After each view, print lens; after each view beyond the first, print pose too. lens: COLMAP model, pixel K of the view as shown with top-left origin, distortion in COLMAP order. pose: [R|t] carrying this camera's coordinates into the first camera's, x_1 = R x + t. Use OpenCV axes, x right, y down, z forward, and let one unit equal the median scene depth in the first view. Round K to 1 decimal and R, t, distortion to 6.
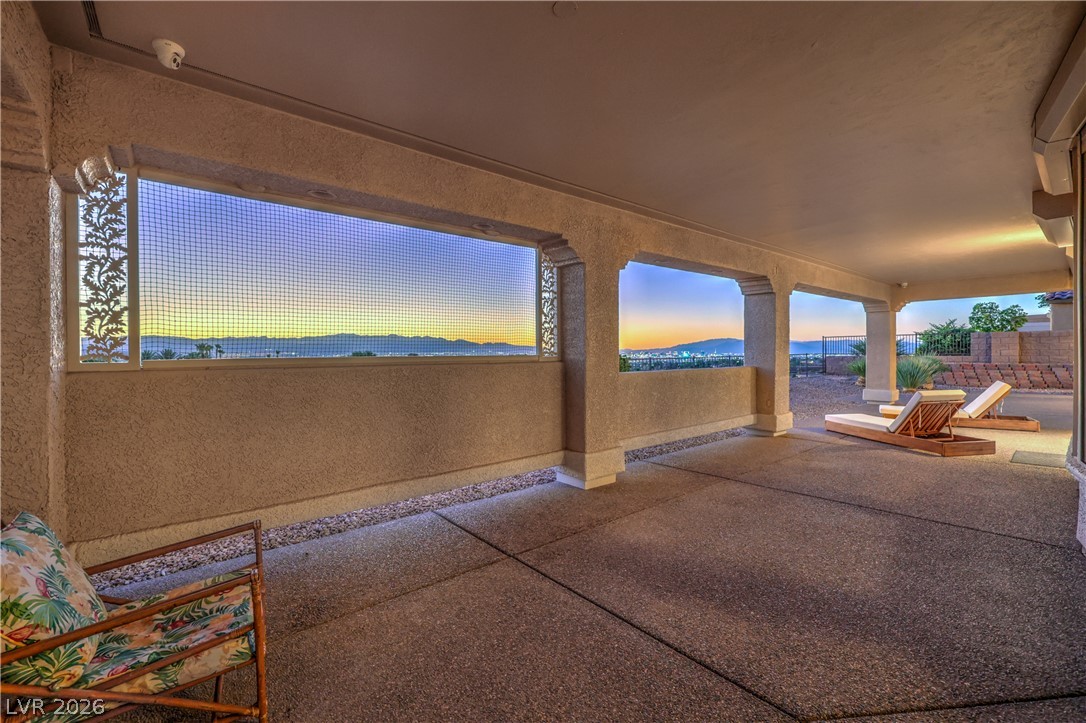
lens RADIAL K [[438.3, 0, 549.4], [0, 438.3, 359.1], [0, 0, 1]] dist [-0.002476, -0.000295]
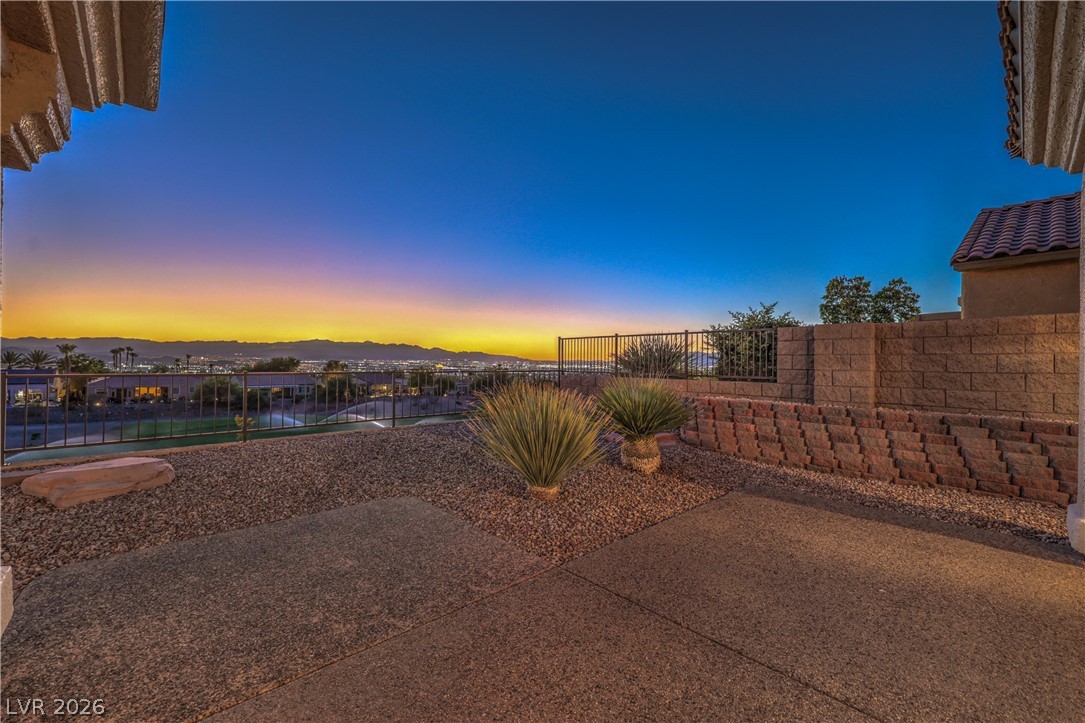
lens RADIAL K [[437.9, 0, 547.1], [0, 437.9, 360.0], [0, 0, 1]] dist [-0.002476, -0.000295]
pose [[0.997206, 0.024301, 0.070634, 0.736388], [-0.023244, 0.999606, -0.015747, -0.017690], [-0.070989, 0.014061, 0.997378, 0.617936]]
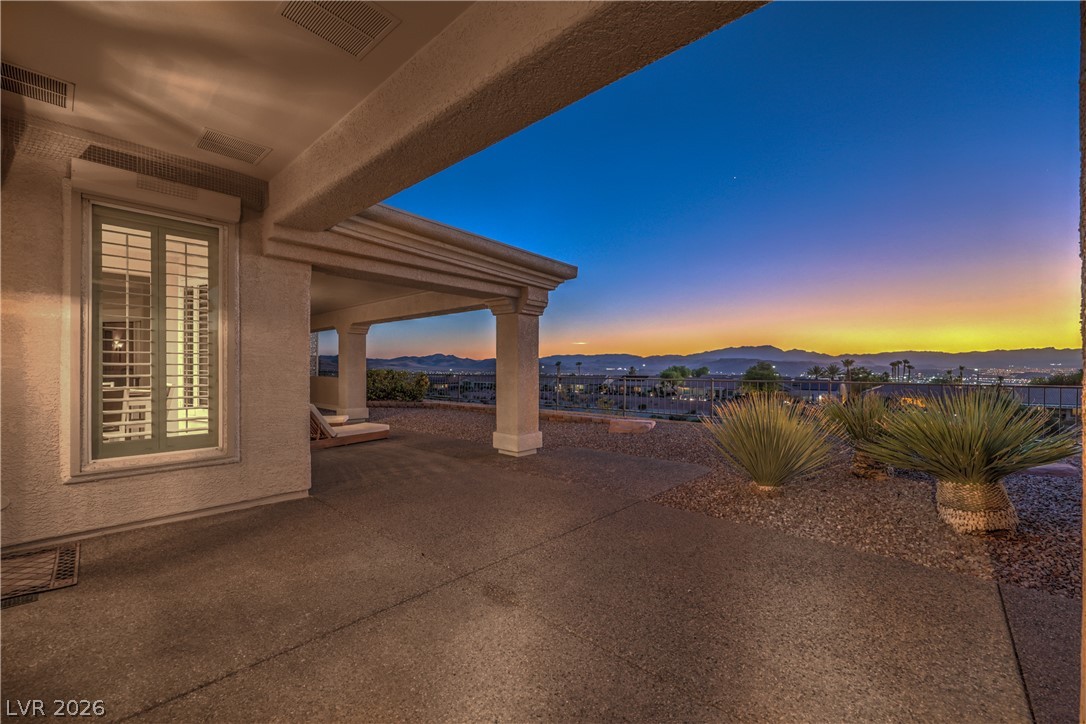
lens RADIAL K [[438.3, 0, 533.9], [0, 438.3, 369.6], [0, 0, 1]] dist [-0.002476, -0.000295]
pose [[0.146455, 0.016584, -0.989078, 1.059763], [-0.015563, 0.999774, 0.014459, -0.025323], [0.989095, 0.013276, 0.146680, 0.693124]]
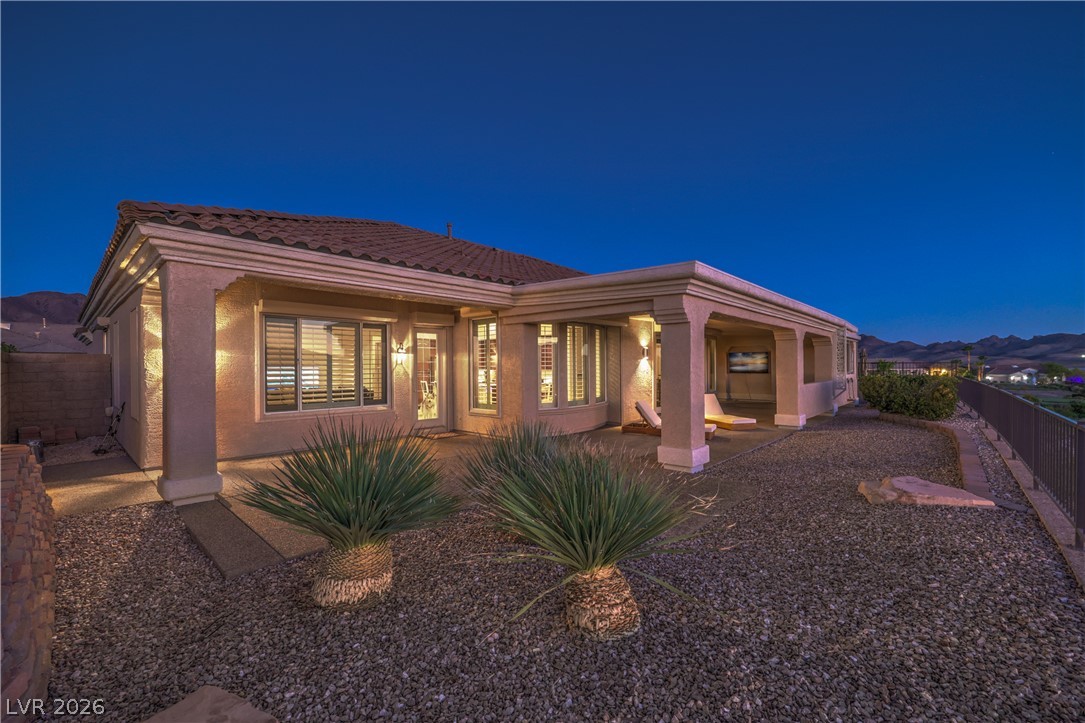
lens RADIAL K [[437.9, 0, 536.1], [0, 437.9, 366.8], [0, 0, 1]] dist [-0.002476, -0.000295]
pose [[-0.989330, 0.018698, -0.144487, 0.789230], [0.017119, 0.999779, 0.012161, -0.040998], [0.144682, 0.009558, -0.989432, 1.193316]]
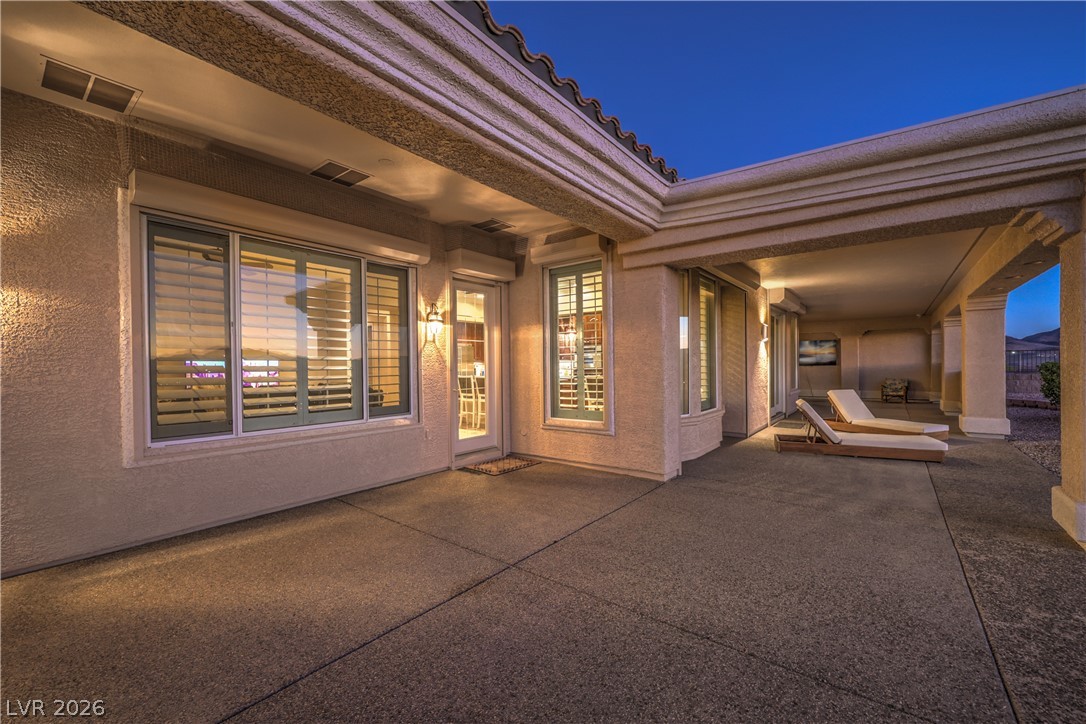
lens RADIAL K [[438.3, 0, 542.8], [0, 438.3, 370.7], [0, 0, 1]] dist [-0.002476, -0.000295]
pose [[-0.972991, 0.027925, -0.229146, 0.890537], [0.023214, 0.999461, 0.023232, -0.022662], [0.229671, 0.017286, -0.973115, 0.890659]]
